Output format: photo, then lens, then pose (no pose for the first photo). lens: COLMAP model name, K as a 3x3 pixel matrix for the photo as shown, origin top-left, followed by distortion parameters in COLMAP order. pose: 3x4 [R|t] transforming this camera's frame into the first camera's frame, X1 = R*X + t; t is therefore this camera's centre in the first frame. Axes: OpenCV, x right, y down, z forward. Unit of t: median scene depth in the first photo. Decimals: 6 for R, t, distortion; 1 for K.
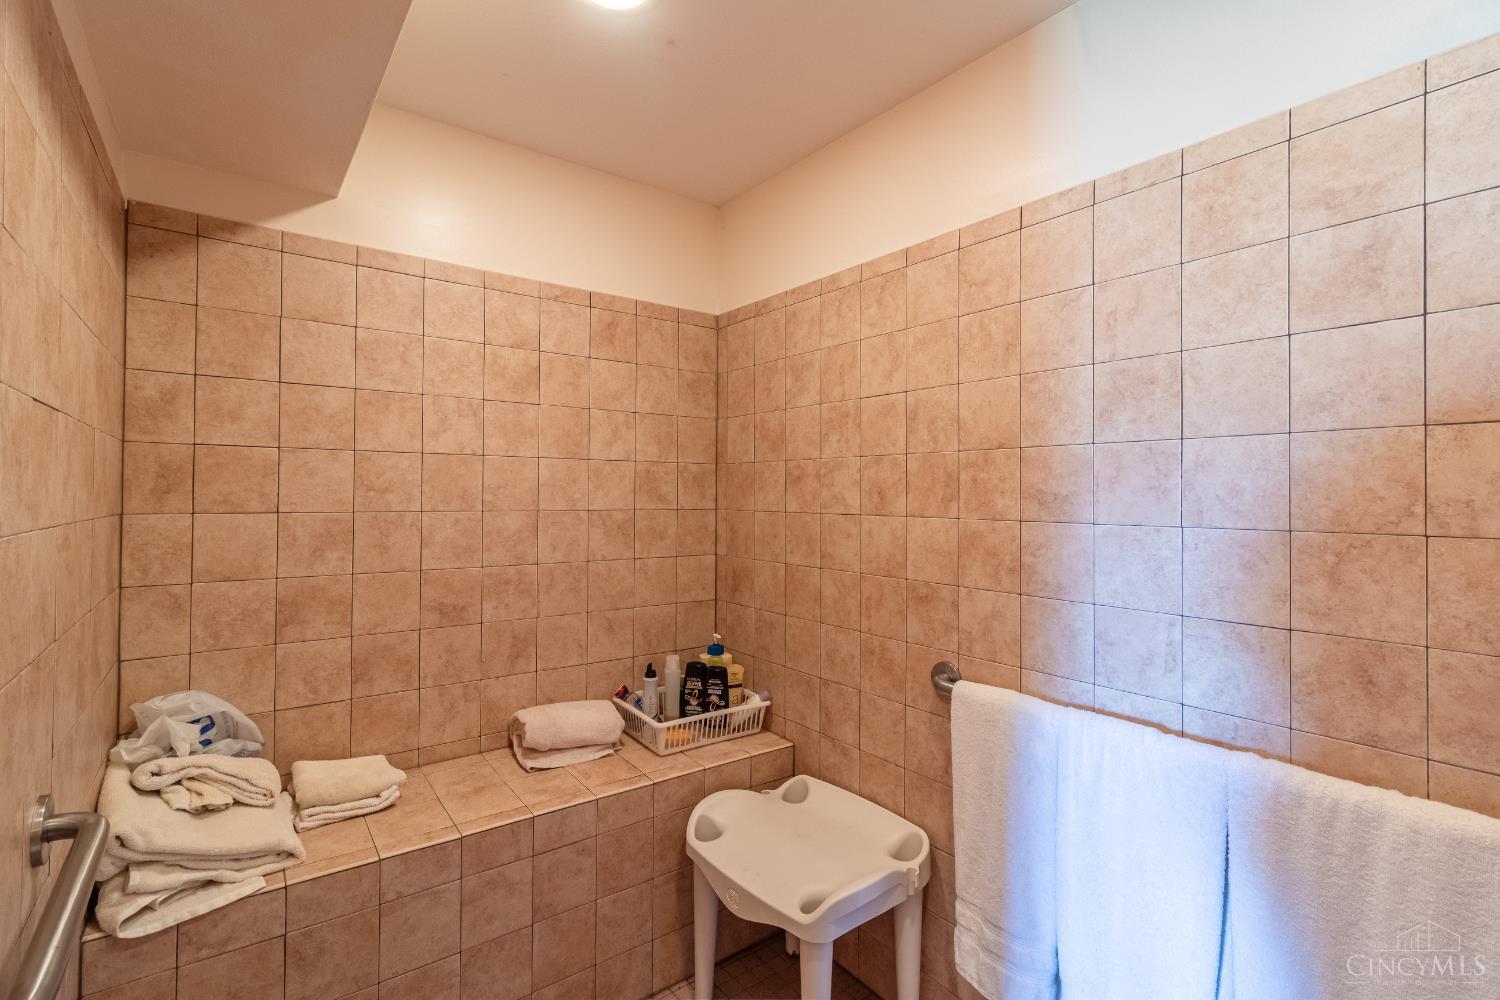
lens RADIAL K [[692.8, 0, 748.7], [0, 692.8, 488.5], [0, 0, 1]] dist [0.001650, 0.000169]
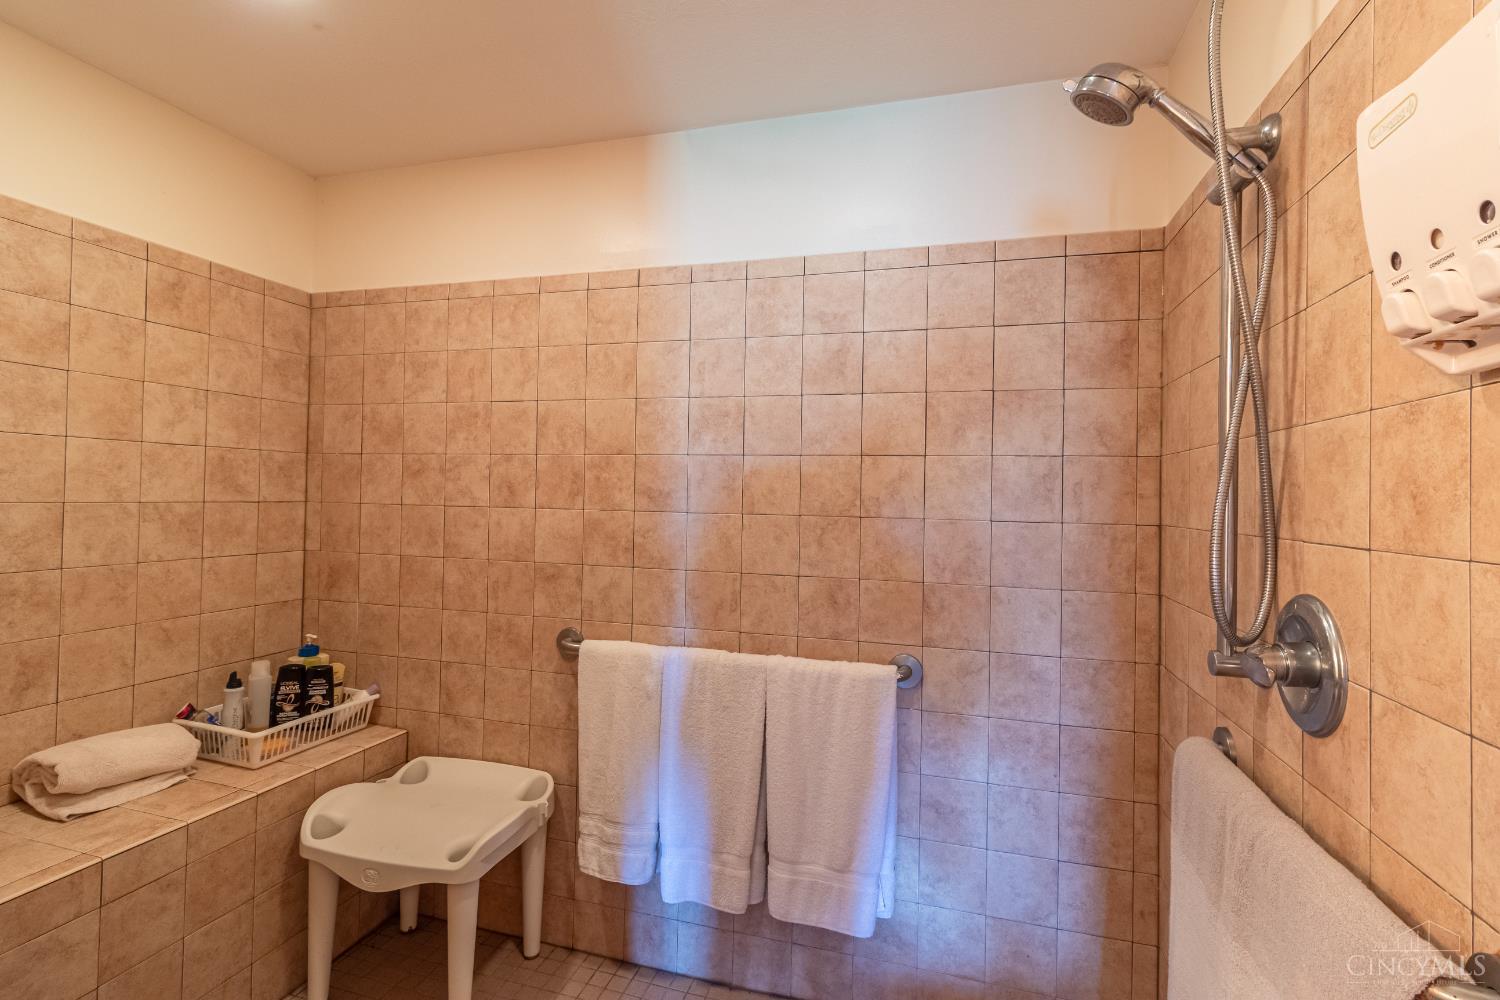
lens RADIAL K [[692.8, 0, 748.7], [0, 692.8, 488.5], [0, 0, 1]] dist [0.001650, 0.000169]
pose [[0.803452, 0.015195, 0.595176, -0.162385], [-0.019962, 0.999800, 0.001423, -0.001252], [-0.595035, -0.013024, 0.803594, -0.134024]]
